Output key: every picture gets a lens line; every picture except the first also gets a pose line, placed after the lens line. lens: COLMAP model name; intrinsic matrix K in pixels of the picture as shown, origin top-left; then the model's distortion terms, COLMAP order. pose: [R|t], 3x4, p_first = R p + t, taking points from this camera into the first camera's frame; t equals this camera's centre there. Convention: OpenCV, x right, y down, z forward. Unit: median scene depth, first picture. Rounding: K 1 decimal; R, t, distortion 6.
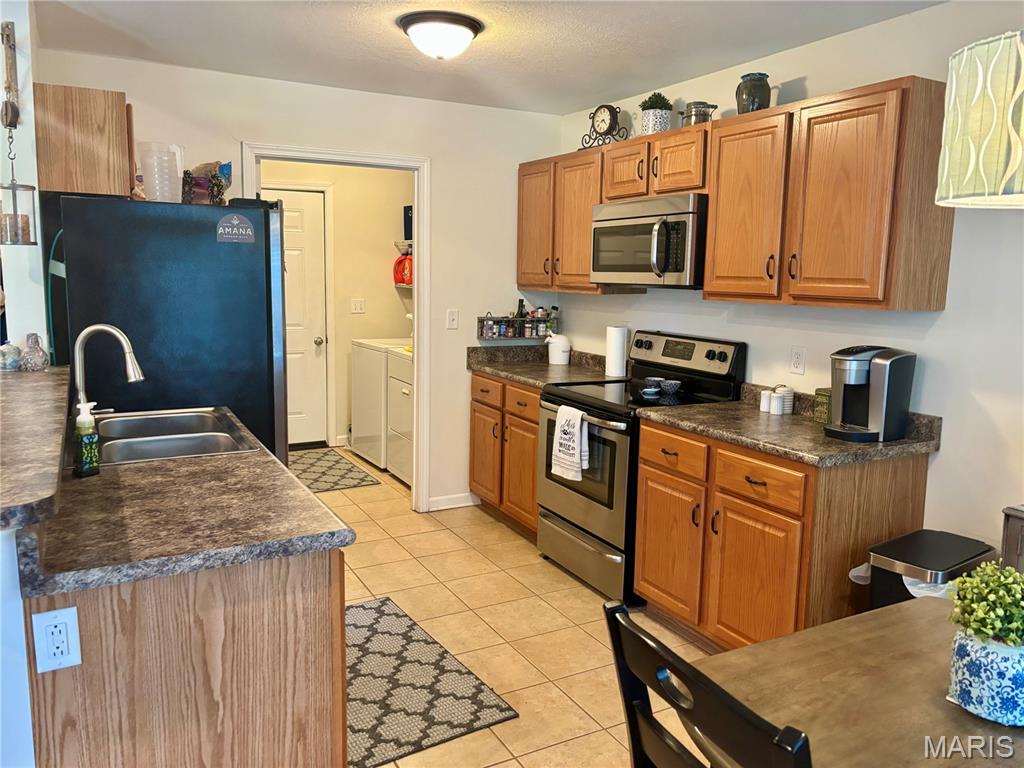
lens RADIAL K [[762.2, 0, 512.0], [0, 762.2, 384.0], [0, 0, 1]] dist [0.050954, -0.060226]
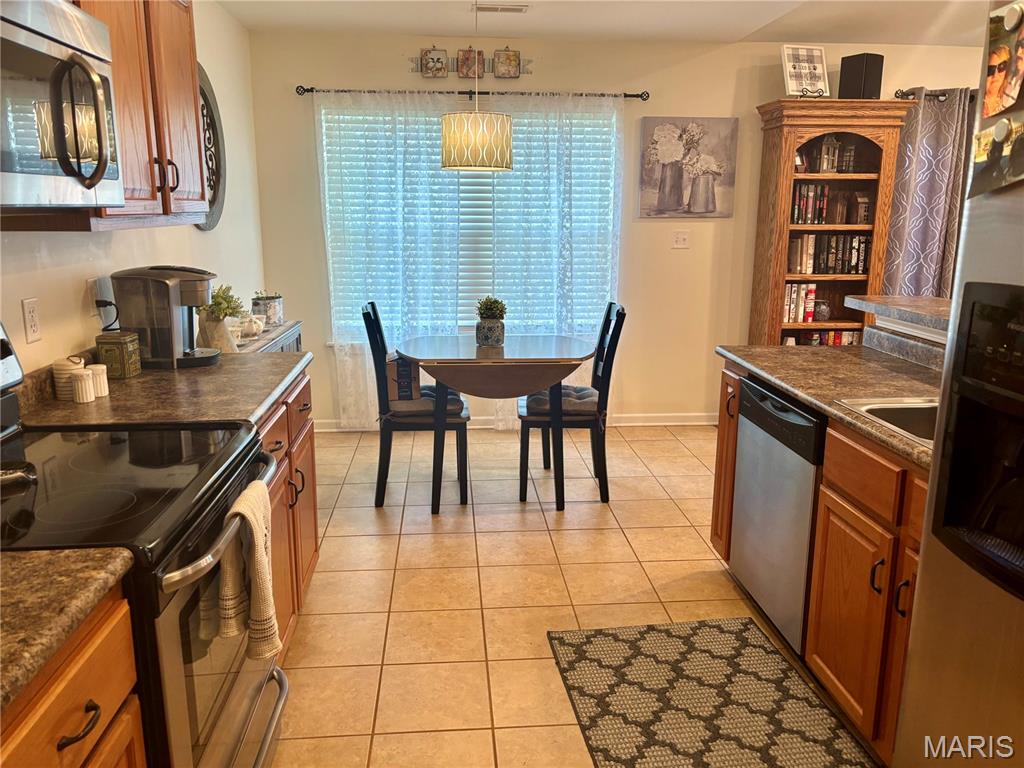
lens RADIAL K [[762.2, 0, 512.0], [0, 762.2, 384.0], [0, 0, 1]] dist [0.050954, -0.060226]
pose [[-0.910778, -0.113170, 0.397084, -0.278754], [0.041382, 0.931843, 0.360495, -0.219989], [-0.410817, 0.344764, -0.844019, 1.554536]]
